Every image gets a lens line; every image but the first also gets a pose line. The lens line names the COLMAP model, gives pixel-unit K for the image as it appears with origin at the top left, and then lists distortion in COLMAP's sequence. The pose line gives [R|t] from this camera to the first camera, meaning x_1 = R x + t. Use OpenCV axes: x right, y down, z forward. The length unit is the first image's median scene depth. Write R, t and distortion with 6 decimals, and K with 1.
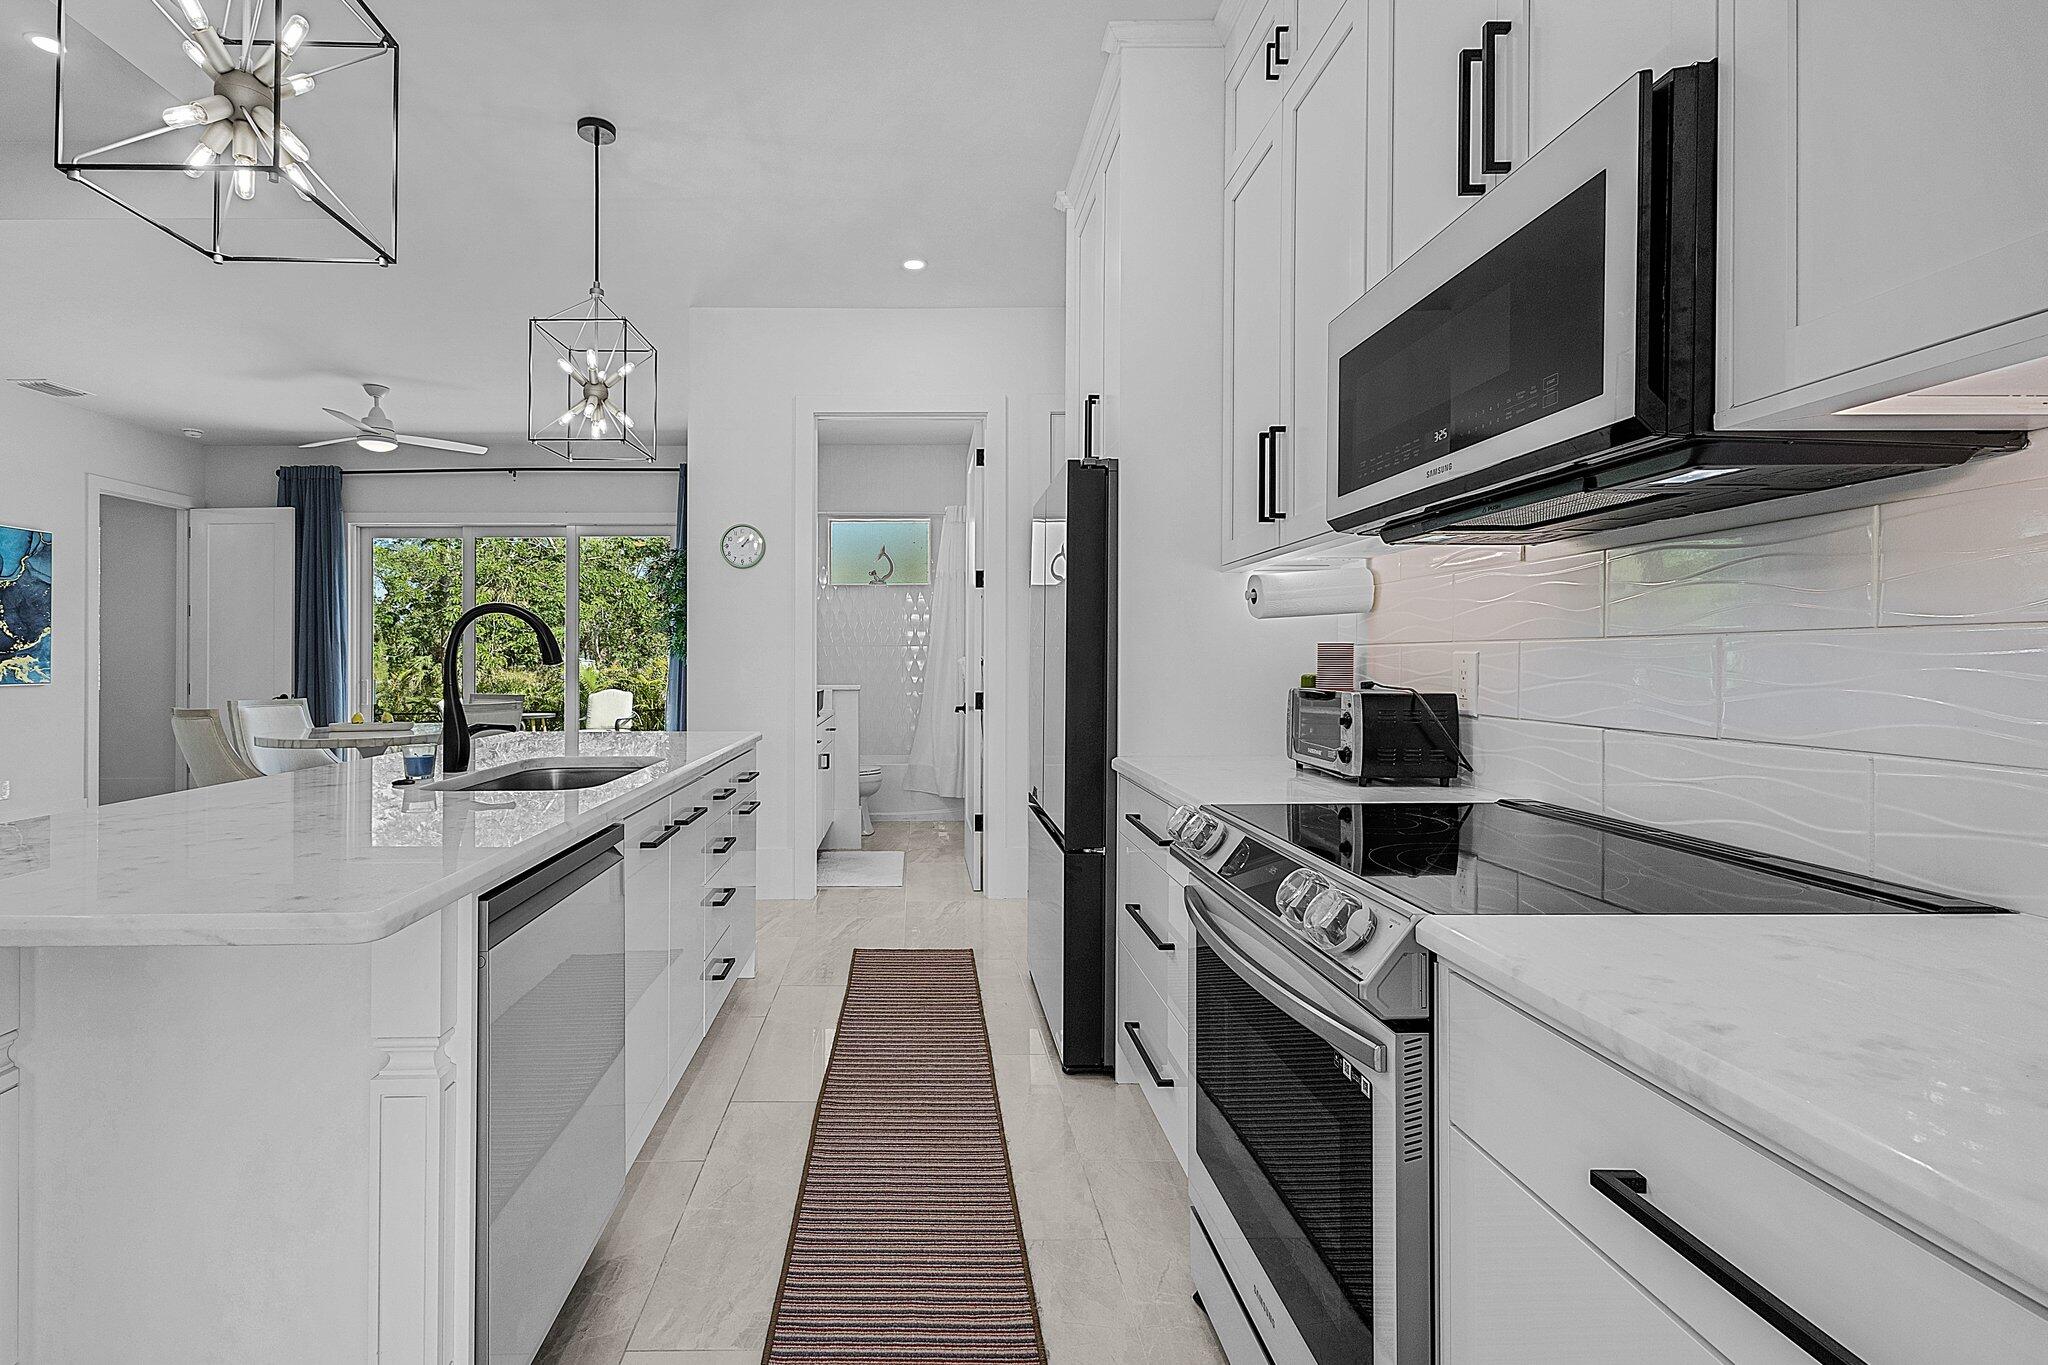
lens RADIAL K [[921.3, 0, 949.1], [0, 921.3, 663.0], [0, 0, 1]] dist [-0.003950, -0.001066]
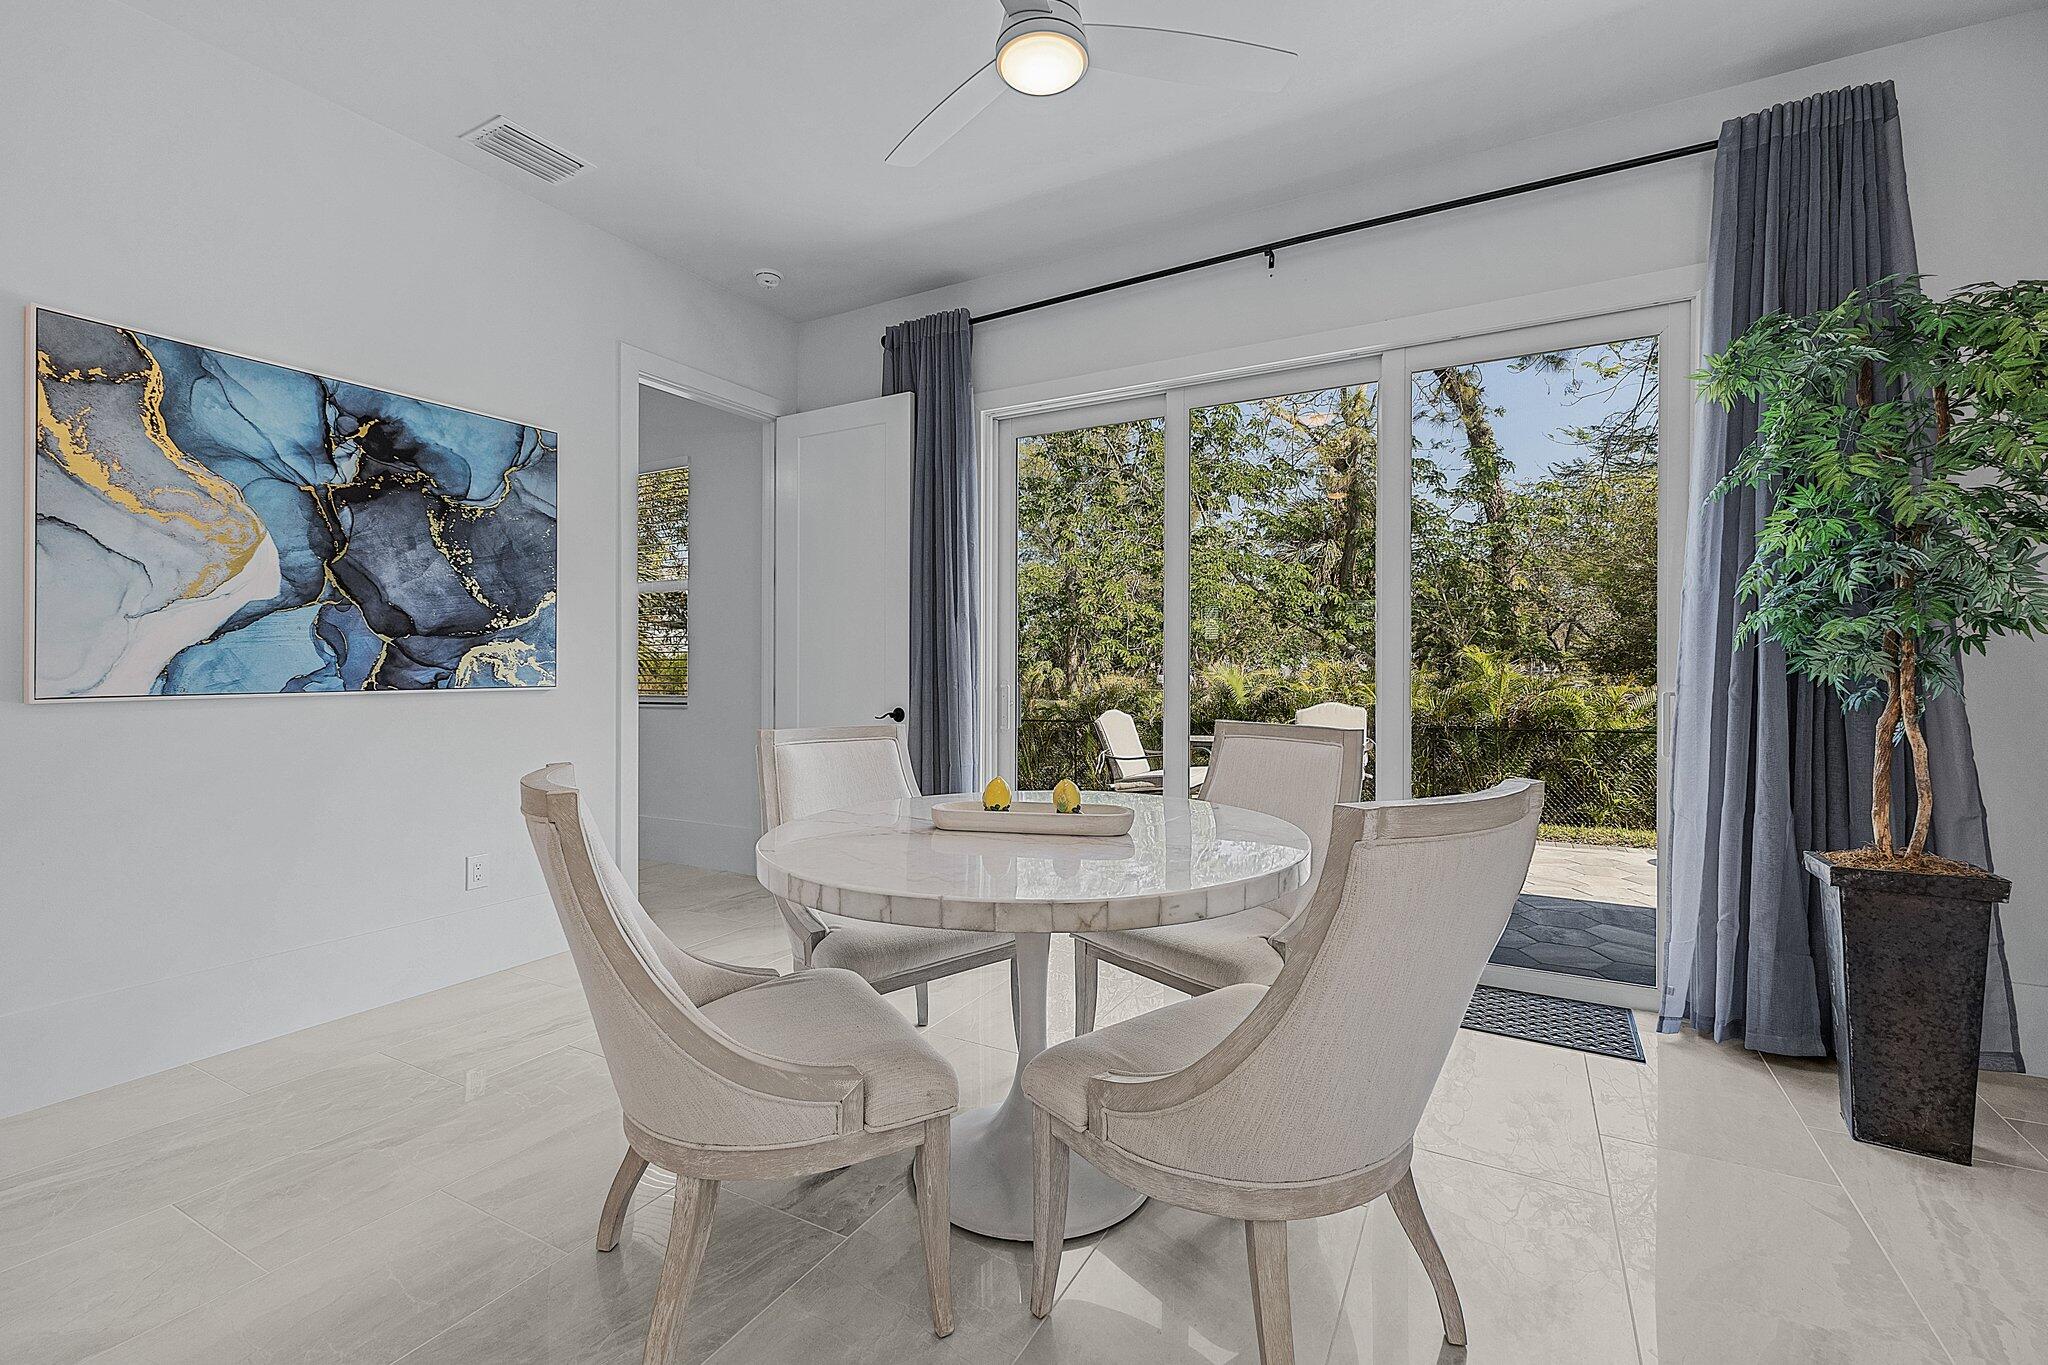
lens RADIAL K [[871.2, 0, 1034.9], [0, 871.2, 677.8], [0, 0, 1]] dist [0.002936, 0.000159]
pose [[0.866803, 0.005870, -0.498617, -0.371922], [-0.001017, 0.999949, 0.010003, 0.008900], [0.498650, -0.008163, 0.866765, 0.573887]]
